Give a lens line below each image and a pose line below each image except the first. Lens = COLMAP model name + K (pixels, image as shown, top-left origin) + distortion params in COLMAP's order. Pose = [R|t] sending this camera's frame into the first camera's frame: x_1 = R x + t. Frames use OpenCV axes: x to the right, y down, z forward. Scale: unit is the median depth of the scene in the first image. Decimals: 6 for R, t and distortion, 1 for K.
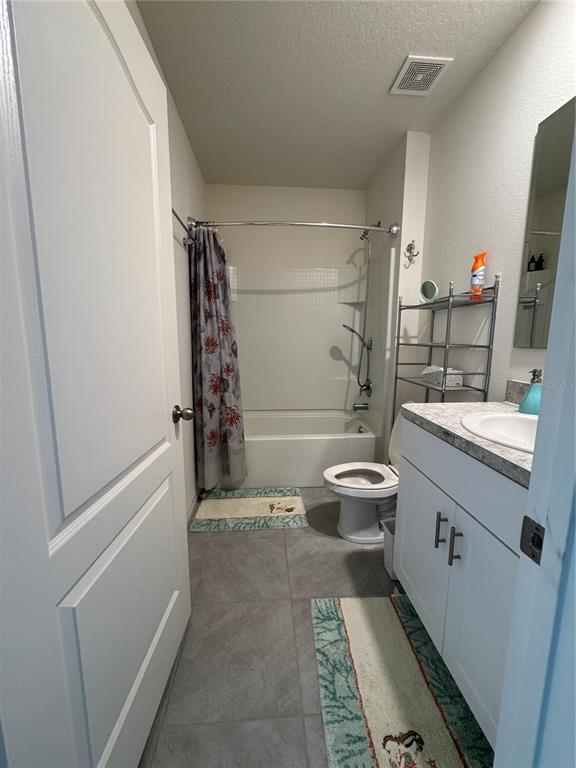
lens RADIAL K [[308.3, 0, 292.4], [0, 308.3, 386.8], [0, 0, 1]] dist [-0.002449, -0.000650]
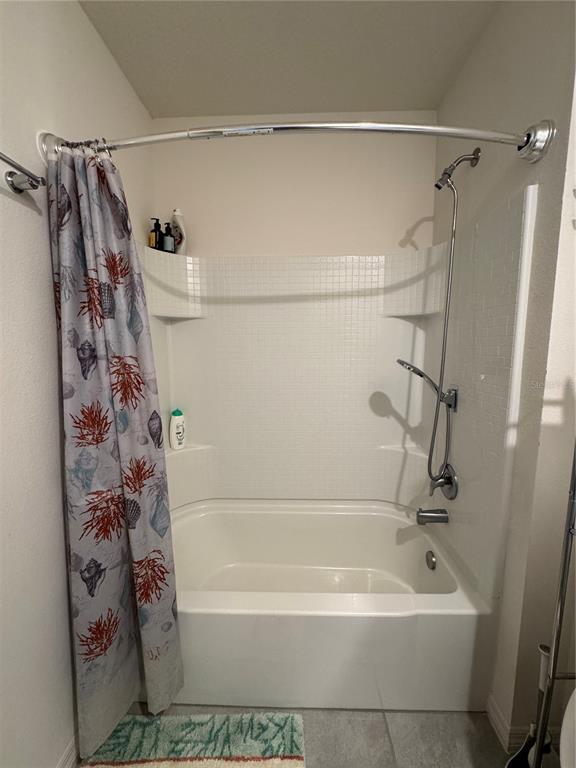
lens RADIAL K [[308.3, 0, 285.2], [0, 308.3, 385.9], [0, 0, 1]] dist [-0.002449, -0.000650]
pose [[0.992719, 0.008317, -0.120167, 0.045628], [-0.011711, 0.999551, -0.027571, -0.159595], [0.119884, 0.028777, 0.992371, 0.534929]]
